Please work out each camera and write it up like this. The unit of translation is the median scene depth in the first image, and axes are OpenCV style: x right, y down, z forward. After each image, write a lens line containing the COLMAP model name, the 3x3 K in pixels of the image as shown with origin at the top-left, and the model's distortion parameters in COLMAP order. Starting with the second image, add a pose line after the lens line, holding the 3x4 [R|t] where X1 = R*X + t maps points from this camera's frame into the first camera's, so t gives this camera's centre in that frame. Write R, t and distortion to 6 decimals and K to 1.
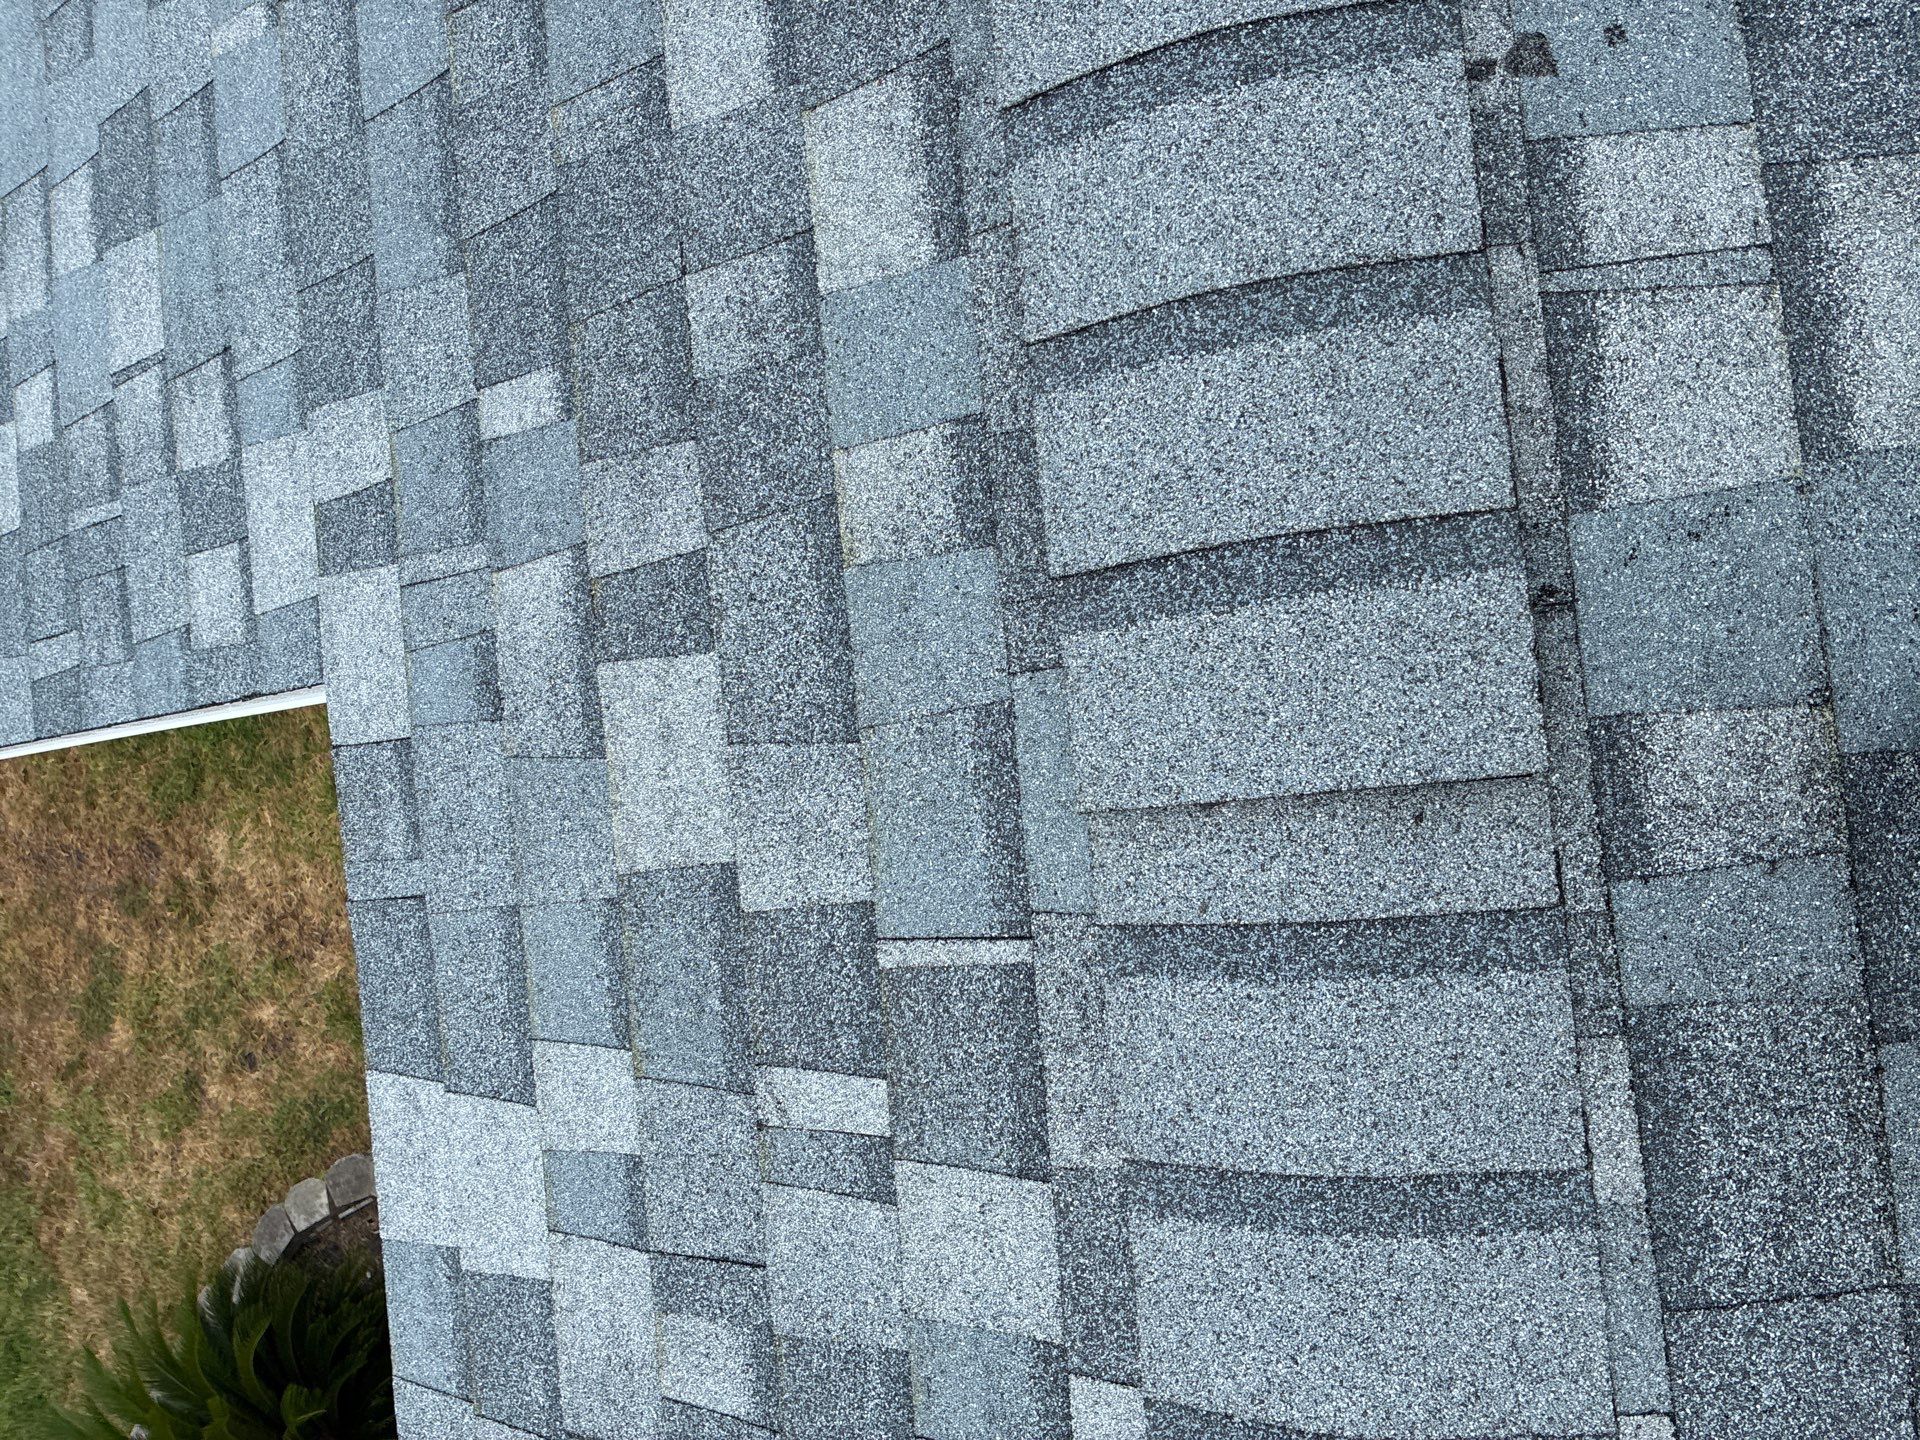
lens RADIAL K [[1459.1, 0, 960.6], [0, 1459.1, 752.0], [0, 0, 1]] dist [0.050590, -0.059559]
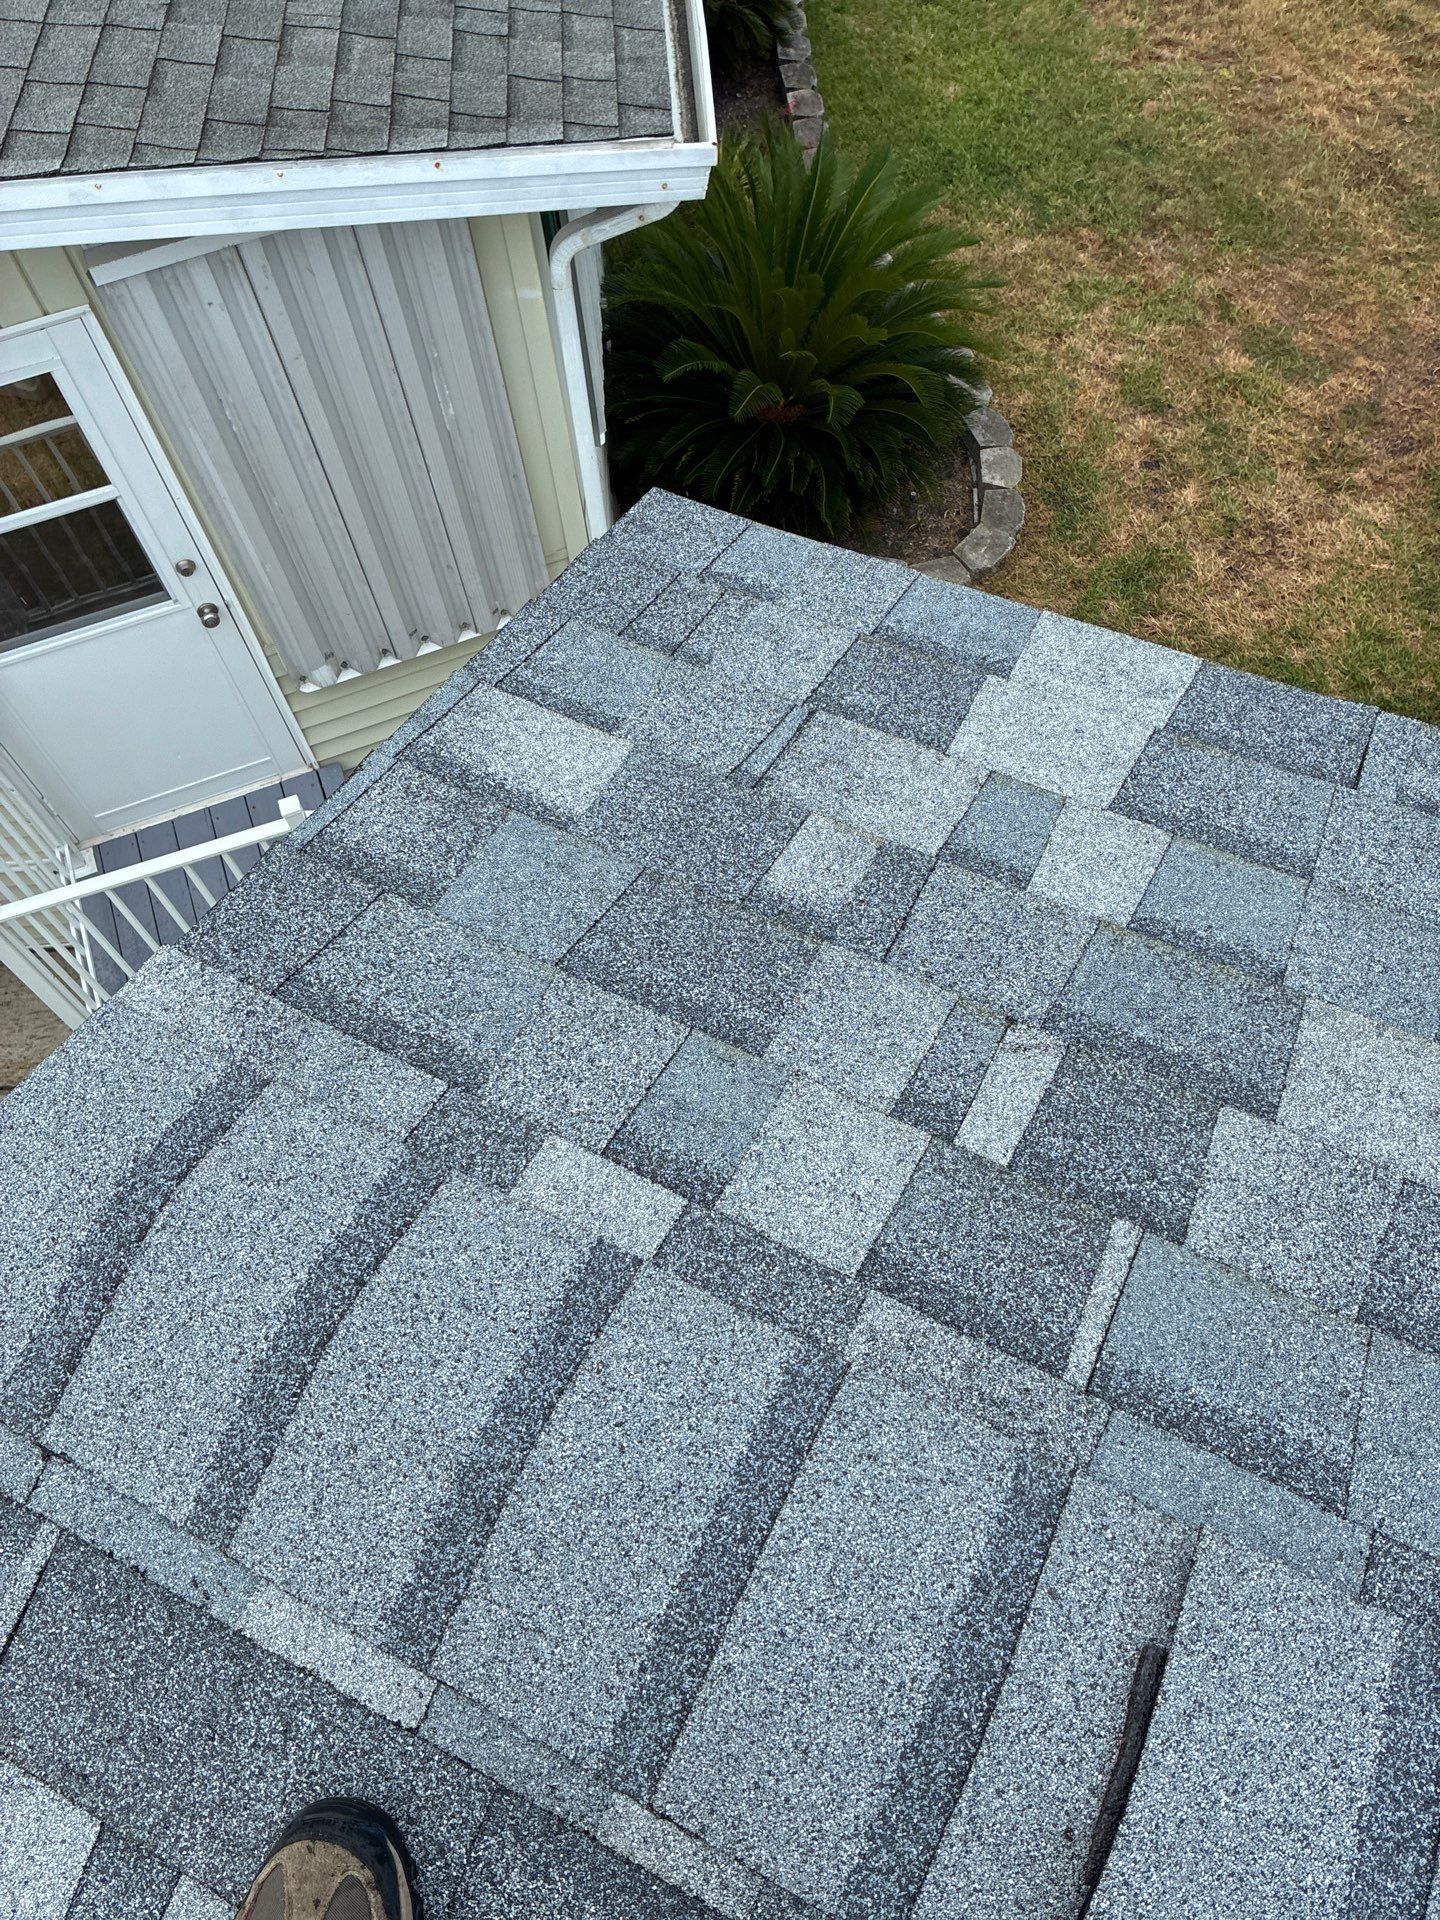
lens RADIAL K [[1454.2, 0, 685.1], [0, 1454.2, 959.1], [0, 0, 1]] dist [0.066824, -0.086847]
pose [[-0.474873, 0.879876, -0.017690, -0.066026], [-0.842569, -0.448750, 0.297828, 0.216805], [0.254113, 0.156336, 0.954456, -0.025358]]
